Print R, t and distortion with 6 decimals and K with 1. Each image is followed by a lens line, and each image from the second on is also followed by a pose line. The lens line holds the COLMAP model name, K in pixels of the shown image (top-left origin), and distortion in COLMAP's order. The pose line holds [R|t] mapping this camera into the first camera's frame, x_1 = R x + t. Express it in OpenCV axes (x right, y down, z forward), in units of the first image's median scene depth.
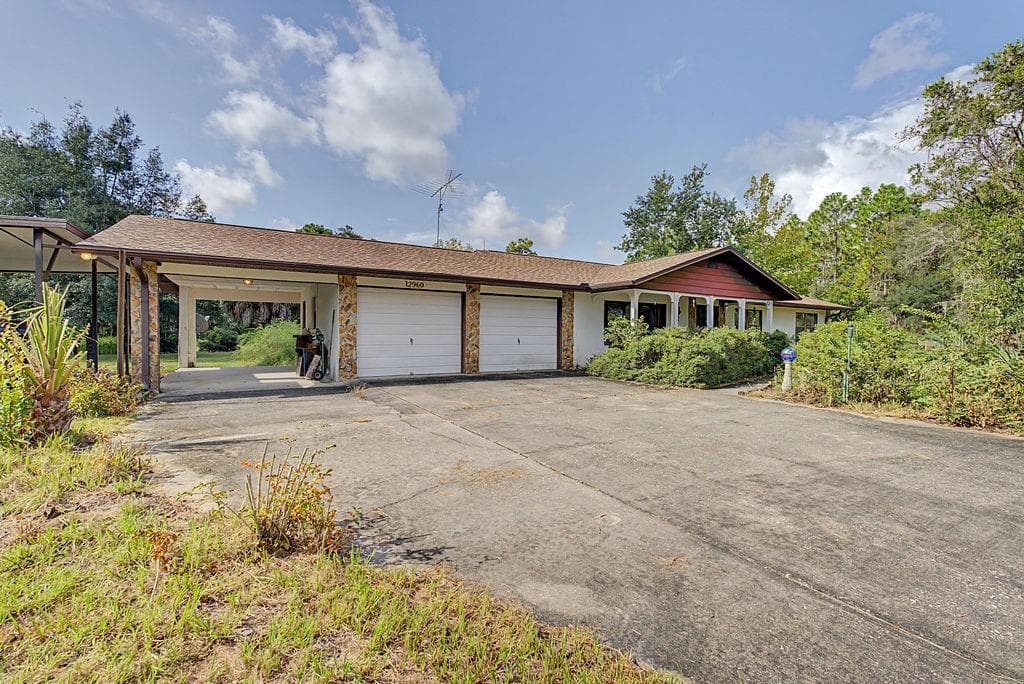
lens RADIAL K [[441.0, 0, 509.9], [0, 441.0, 337.1], [0, 0, 1]] dist [-0.000208, 0.000072]
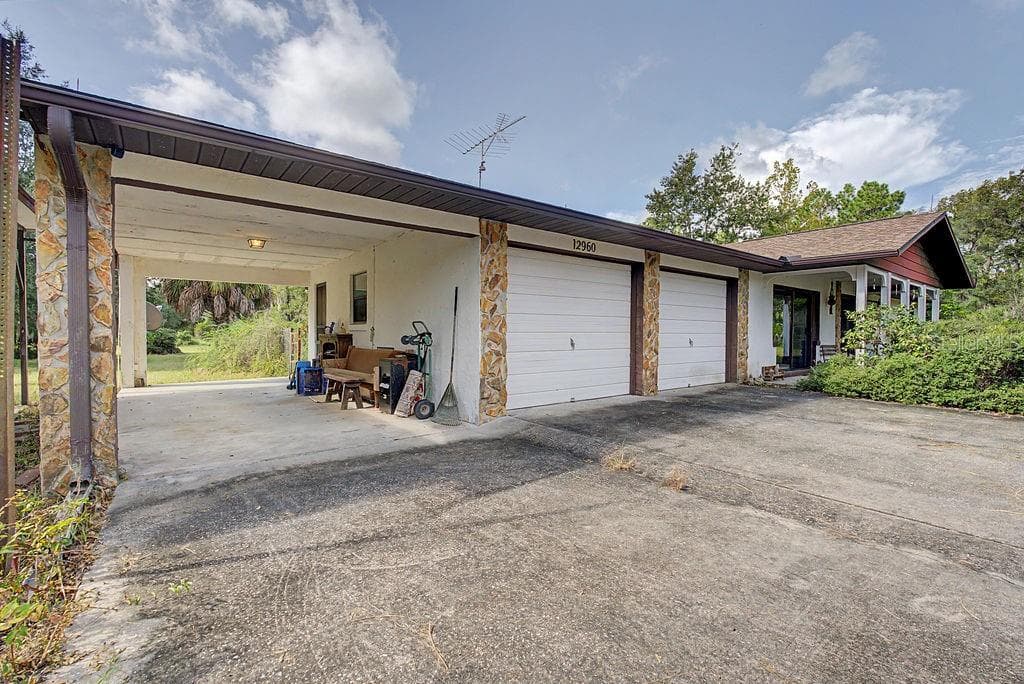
lens RADIAL K [[441.0, 0, 509.9], [0, 441.0, 337.1], [0, 0, 1]] dist [-0.000208, 0.000072]
pose [[0.995581, -0.000455, 0.093910, -0.244659], [-0.000565, 0.999941, 0.010839, -0.004108], [-0.093910, -0.010844, 0.995522, 0.291107]]
